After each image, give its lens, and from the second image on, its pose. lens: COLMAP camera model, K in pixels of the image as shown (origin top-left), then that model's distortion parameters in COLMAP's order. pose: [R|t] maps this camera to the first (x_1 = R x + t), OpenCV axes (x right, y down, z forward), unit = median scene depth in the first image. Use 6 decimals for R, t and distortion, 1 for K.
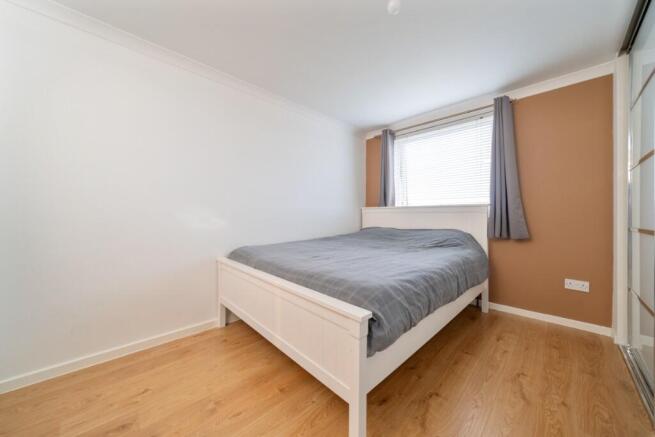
lens RADIAL K [[229.8, 0, 325.5], [0, 229.8, 215.6], [0, 0, 1]] dist [-0.001507, 0.000012]
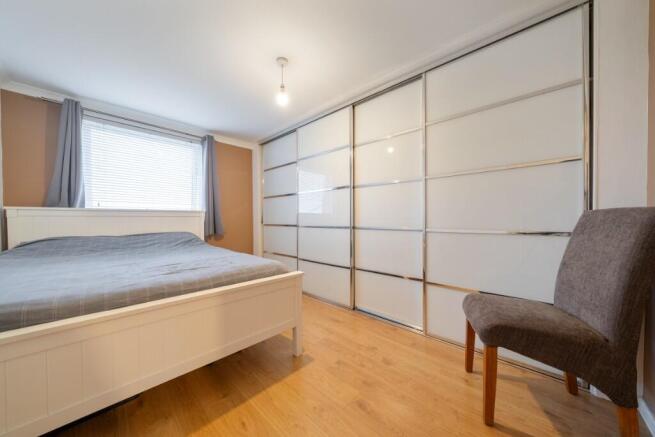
lens RADIAL K [[229.8, 0, 326.6], [0, 229.8, 219.0], [0, 0, 1]] dist [-0.001507, 0.000012]
pose [[-0.032339, -0.001660, 0.999476, -0.478587], [0.006531, 0.999977, 0.001872, -0.000496], [-0.999456, 0.006589, -0.032327, 0.236759]]
